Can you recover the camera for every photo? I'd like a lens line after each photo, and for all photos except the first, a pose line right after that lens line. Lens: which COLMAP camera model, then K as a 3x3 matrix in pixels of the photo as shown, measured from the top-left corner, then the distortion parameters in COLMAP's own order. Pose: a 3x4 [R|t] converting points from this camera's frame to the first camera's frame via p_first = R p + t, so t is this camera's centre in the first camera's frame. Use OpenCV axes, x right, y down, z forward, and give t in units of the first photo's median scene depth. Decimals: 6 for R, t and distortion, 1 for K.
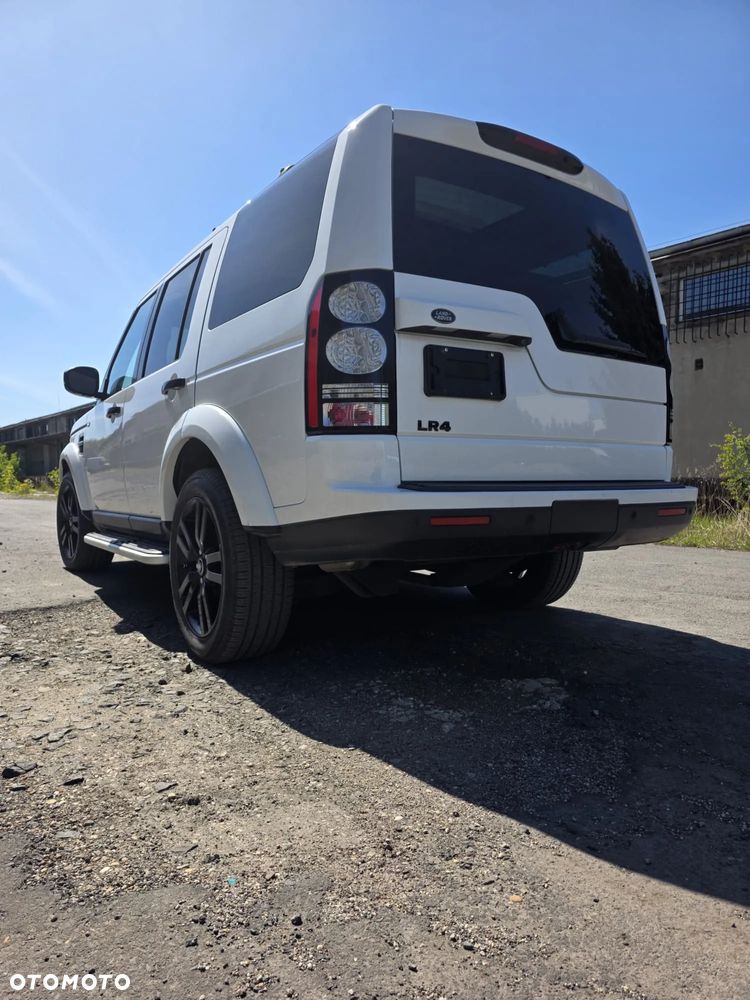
lens RADIAL K [[669.5, 0, 366.6], [0, 669.5, 506.4], [0, 0, 1]] dist [0.059907, -0.054302]
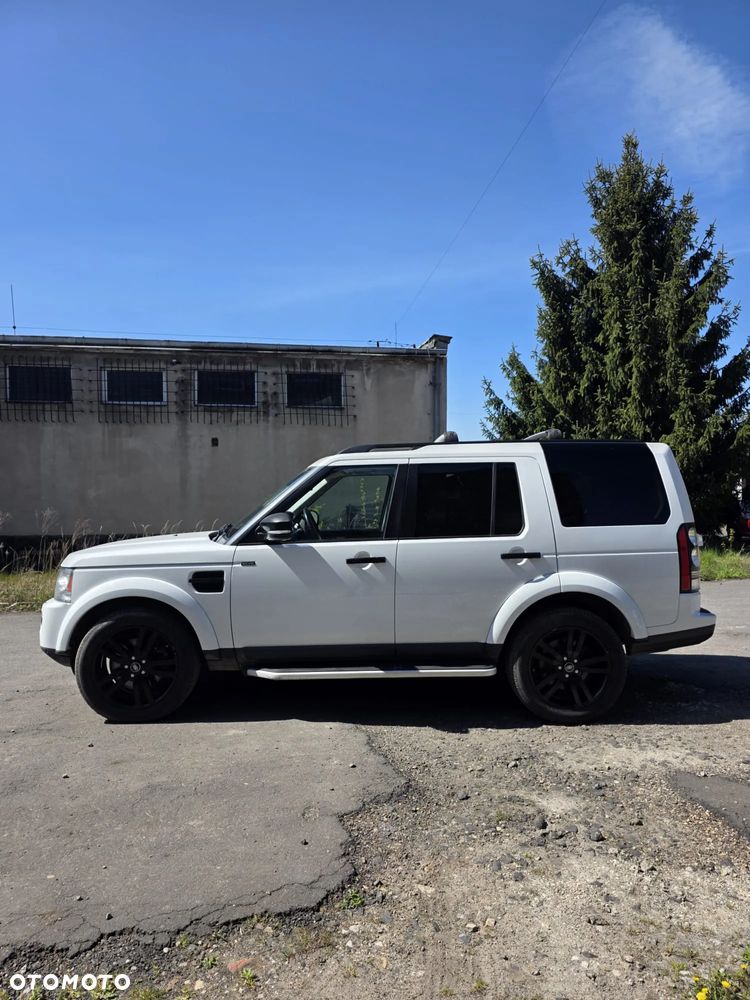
lens RADIAL K [[669.5, 0, 374.5], [0, 669.5, 501.1], [0, 0, 1]] dist [0.059907, -0.054302]
pose [[0.532309, -0.000726, 0.846550, -2.427661], [0.036945, 0.999067, -0.022375, -0.388035], [-0.845744, 0.043186, 0.531839, 0.627025]]
